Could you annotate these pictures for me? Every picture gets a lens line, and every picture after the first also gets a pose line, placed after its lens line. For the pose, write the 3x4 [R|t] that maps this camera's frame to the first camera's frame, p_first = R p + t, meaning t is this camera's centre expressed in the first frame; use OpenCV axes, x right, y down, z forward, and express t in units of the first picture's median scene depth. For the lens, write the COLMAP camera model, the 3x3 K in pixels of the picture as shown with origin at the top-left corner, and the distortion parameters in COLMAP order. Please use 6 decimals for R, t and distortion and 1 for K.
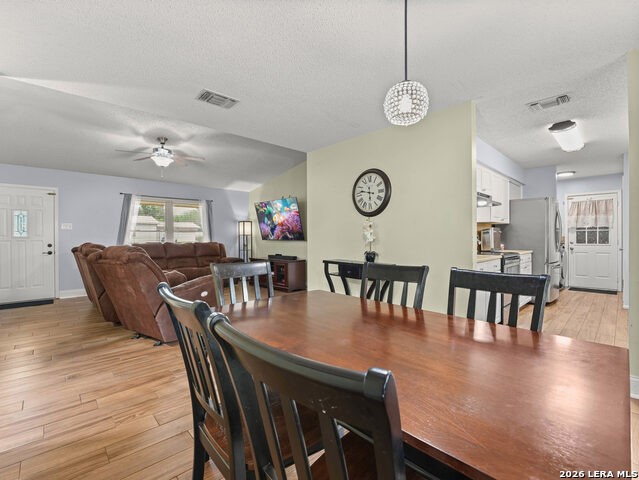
lens RADIAL K [[296.6, 0, 318.8], [0, 296.6, 239.1], [0, 0, 1]] dist [-0.022274, 0.000137]
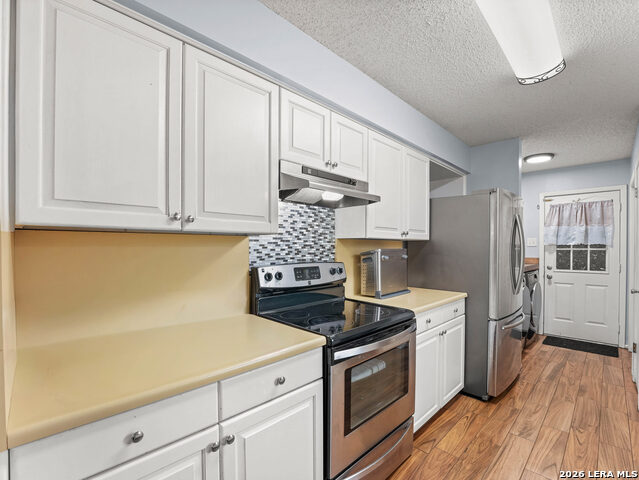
lens RADIAL K [[294.2, 0, 325.7], [0, 294.2, 250.0], [0, 0, 1]] dist [-0.022558, 0.000287]
pose [[0.999434, 0.004412, 0.033343, 0.354119], [-0.004568, 0.999979, 0.004603, -0.028989], [-0.033322, -0.004753, 0.999433, 0.377592]]
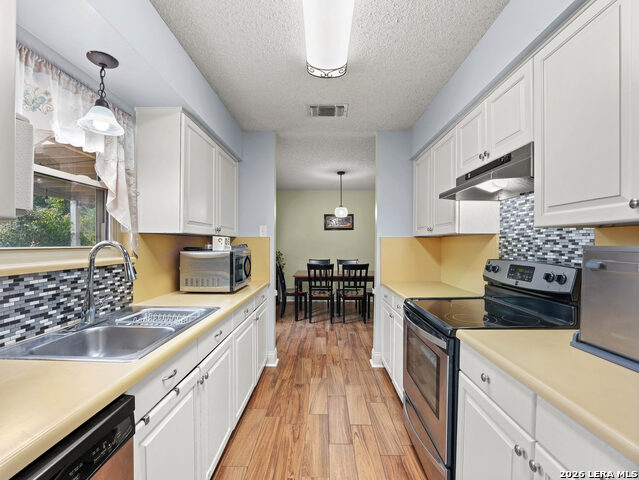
lens RADIAL K [[292.6, 0, 320.1], [0, 292.6, 245.0], [0, 0, 1]] dist [-0.023825, 0.000132]
pose [[-0.697018, 0.003890, -0.717043, 0.658200], [-0.006521, 0.999910, 0.011764, -0.030461], [0.717024, 0.012876, -0.696929, 0.731794]]
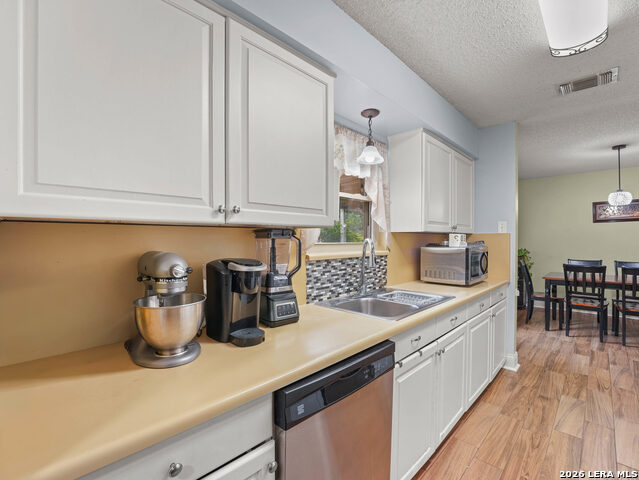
lens RADIAL K [[292.6, 0, 320.1], [0, 292.6, 245.0], [0, 0, 1]] dist [-0.023825, 0.000132]
pose [[-0.999445, 0.004389, -0.033028, 0.680303], [0.003605, 0.999711, 0.023760, -0.030739], [0.033123, 0.023628, -0.999172, 0.774959]]
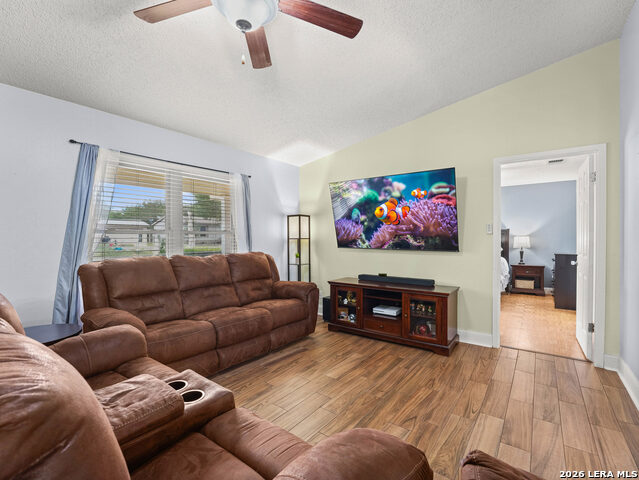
lens RADIAL K [[303.4, 0, 321.6], [0, 303.4, 242.3], [0, 0, 1]] dist [0.000478, -0.000036]
pose [[0.983071, 0.000301, 0.183225, -0.397843], [-0.001626, 0.999974, 0.007084, -0.015250], [-0.183218, -0.007262, 0.983045, 0.504728]]
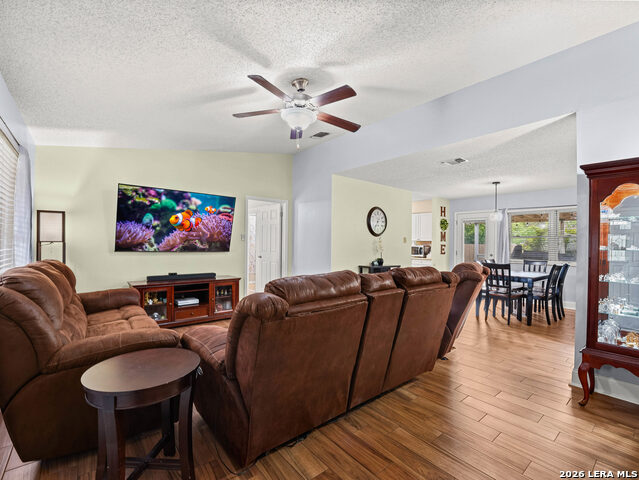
lens RADIAL K [[292.6, 0, 320.1], [0, 292.6, 245.0], [0, 0, 1]] dist [-0.023825, 0.000132]
pose [[0.069834, -0.002427, 0.997556, -0.839239], [-0.010846, 0.999936, 0.003192, -0.018884], [-0.997500, -0.011042, 0.069803, 0.702986]]
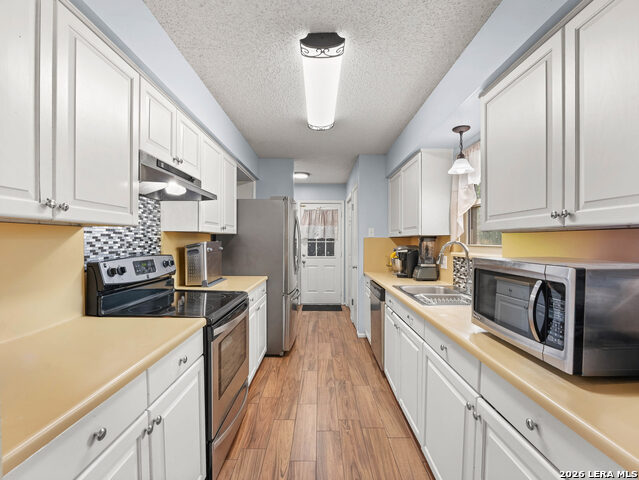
lens RADIAL K [[292.6, 0, 320.1], [0, 292.6, 245.0], [0, 0, 1]] dist [-0.023825, 0.000132]
pose [[0.687368, -0.004740, 0.726294, 0.256106], [-0.002646, 0.999956, 0.009031, -0.028358], [-0.726305, -0.008129, 0.687325, 0.355738]]
